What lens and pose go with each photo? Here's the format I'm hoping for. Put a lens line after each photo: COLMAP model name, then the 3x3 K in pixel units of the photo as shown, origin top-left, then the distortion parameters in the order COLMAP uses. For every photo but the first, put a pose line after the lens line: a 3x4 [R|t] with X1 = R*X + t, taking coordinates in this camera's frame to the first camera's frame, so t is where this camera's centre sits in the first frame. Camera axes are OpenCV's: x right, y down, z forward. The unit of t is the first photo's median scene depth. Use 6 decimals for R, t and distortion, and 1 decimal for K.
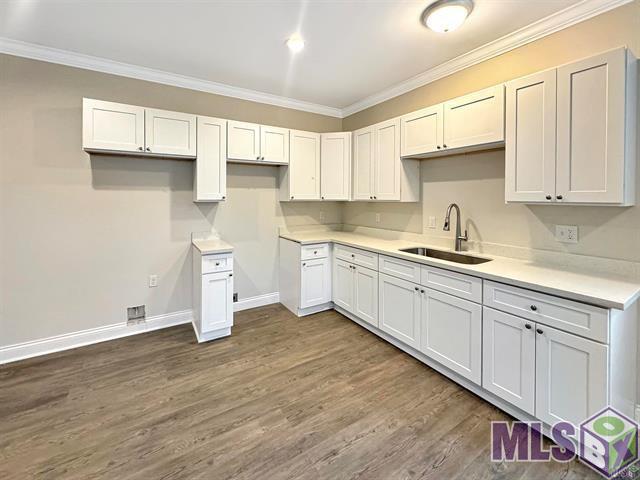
lens RADIAL K [[278.7, 0, 317.6], [0, 278.7, 199.7], [0, 0, 1]] dist [-0.002546, -0.000102]
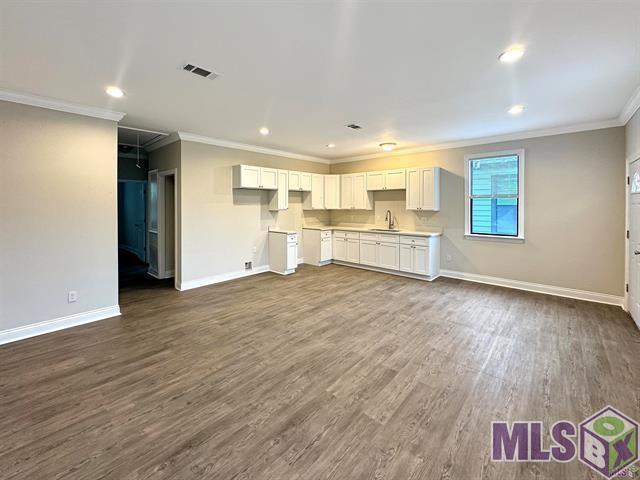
lens RADIAL K [[269.4, 0, 322.4], [0, 269.4, 206.4], [0, 0, 1]] dist [-0.001674, -0.000023]
pose [[0.962129, -0.003919, 0.272568, -0.630601], [0.004477, 0.999989, -0.001423, -0.017868], [-0.272559, 0.002590, 0.962136, -0.992899]]
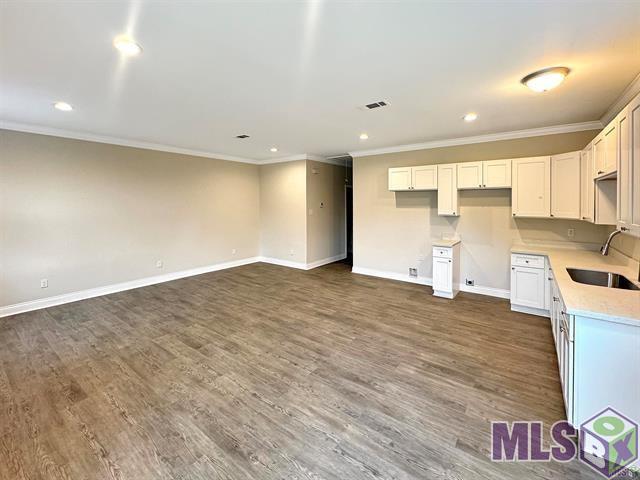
lens RADIAL K [[269.4, 0, 322.4], [0, 269.4, 206.4], [0, 0, 1]] dist [-0.001674, -0.000023]
pose [[0.372008, 0.011327, -0.928160, 0.796361], [-0.010113, 0.999916, 0.008149, -0.051279], [0.928174, 0.006355, 0.372091, -0.259889]]
